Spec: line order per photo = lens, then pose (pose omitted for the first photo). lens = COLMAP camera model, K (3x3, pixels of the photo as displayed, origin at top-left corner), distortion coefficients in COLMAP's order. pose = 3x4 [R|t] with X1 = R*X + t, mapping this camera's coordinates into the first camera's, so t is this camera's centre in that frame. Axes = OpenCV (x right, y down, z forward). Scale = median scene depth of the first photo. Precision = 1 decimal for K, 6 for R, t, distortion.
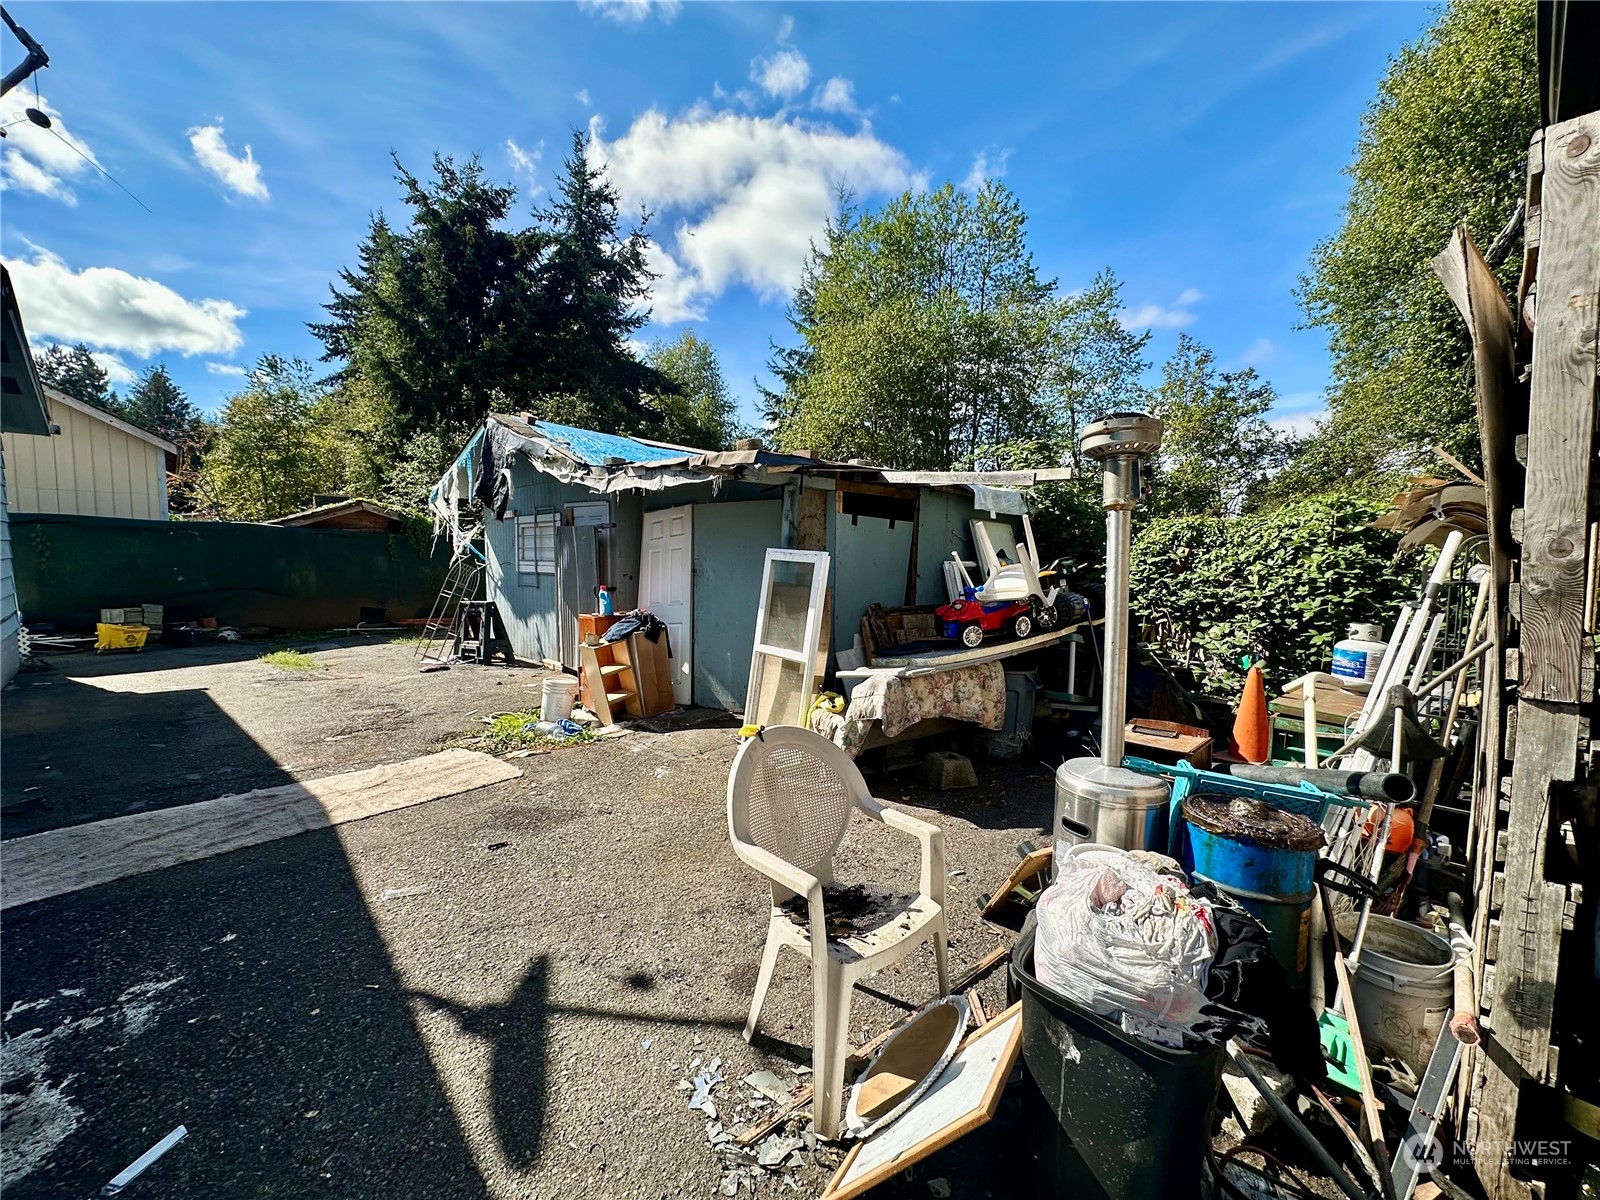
lens RADIAL K [[639.4, 0, 800.0], [0, 639.4, 600.0], [0, 0, 1]] dist [-0.001619, -0.000297]
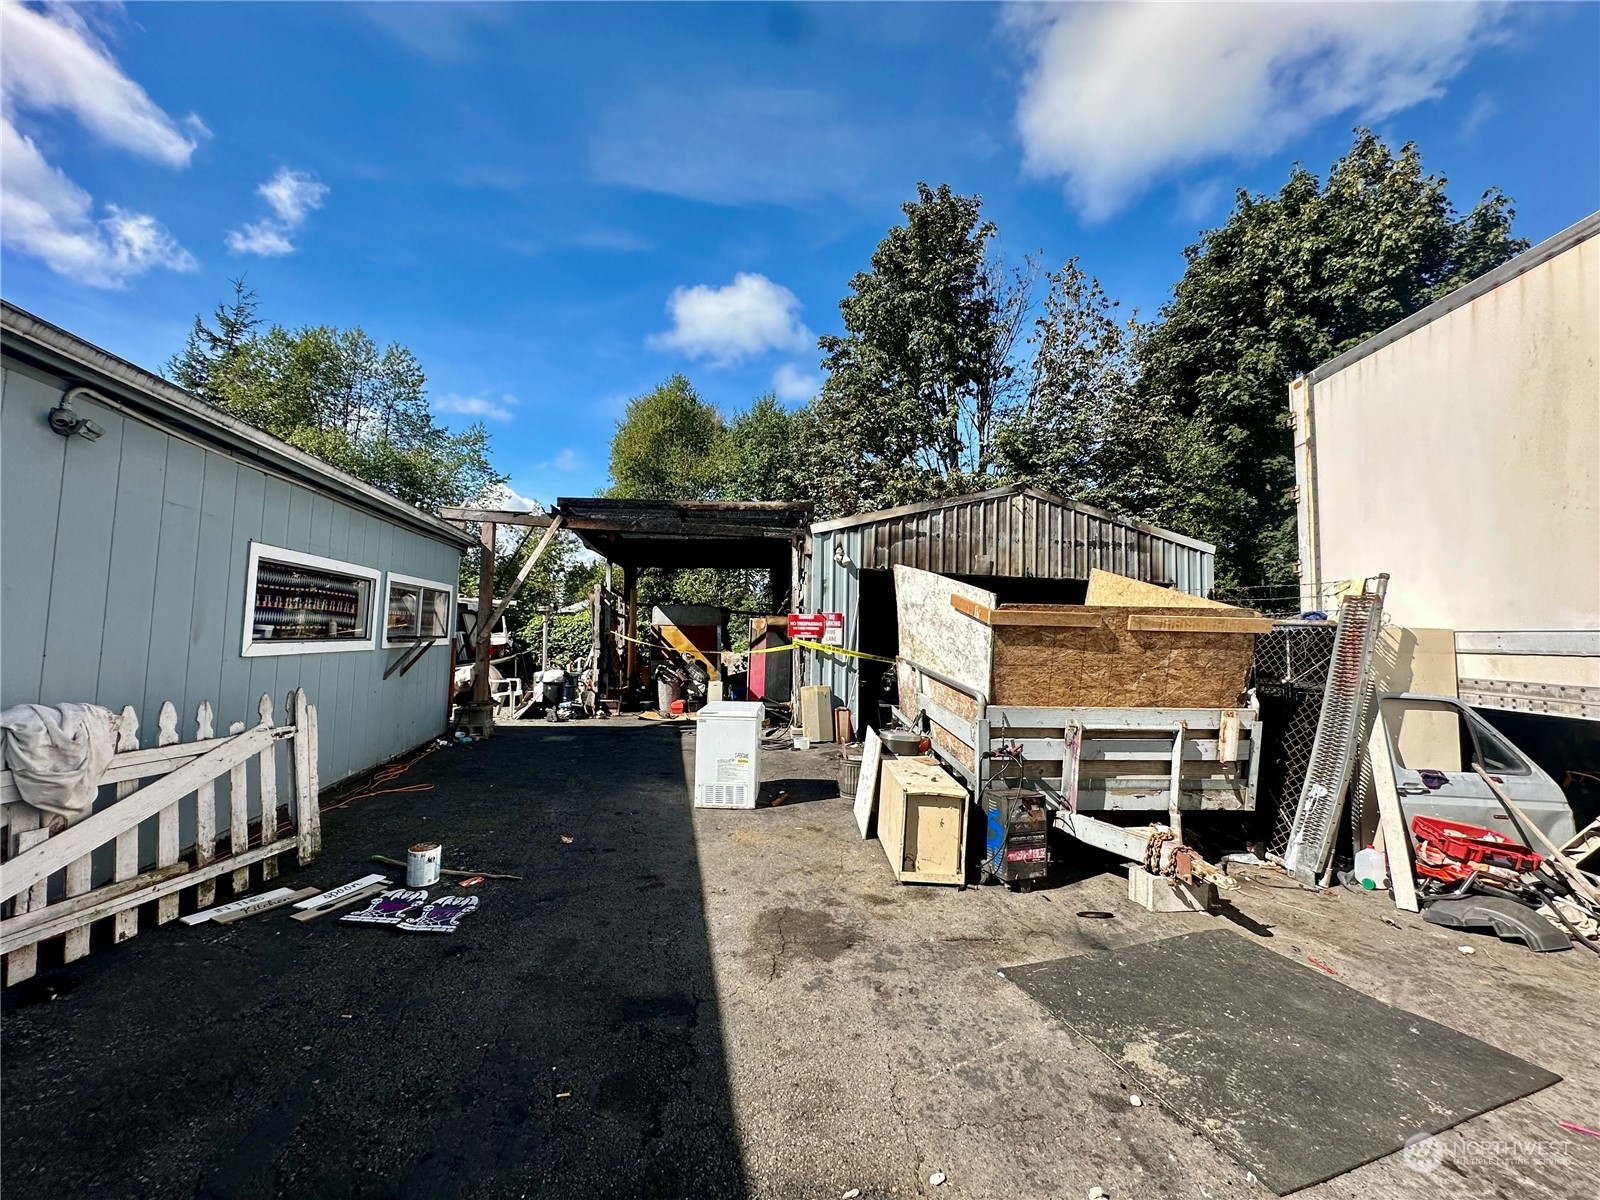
lens RADIAL K [[639.4, 0, 800.0], [0, 639.4, 600.0], [0, 0, 1]] dist [-0.001619, -0.000297]
pose [[0.577877, 0.050385, 0.814567, -0.315191], [0.038910, 0.995256, -0.089166, 0.027063], [-0.815195, 0.083222, 0.573176, -0.455695]]
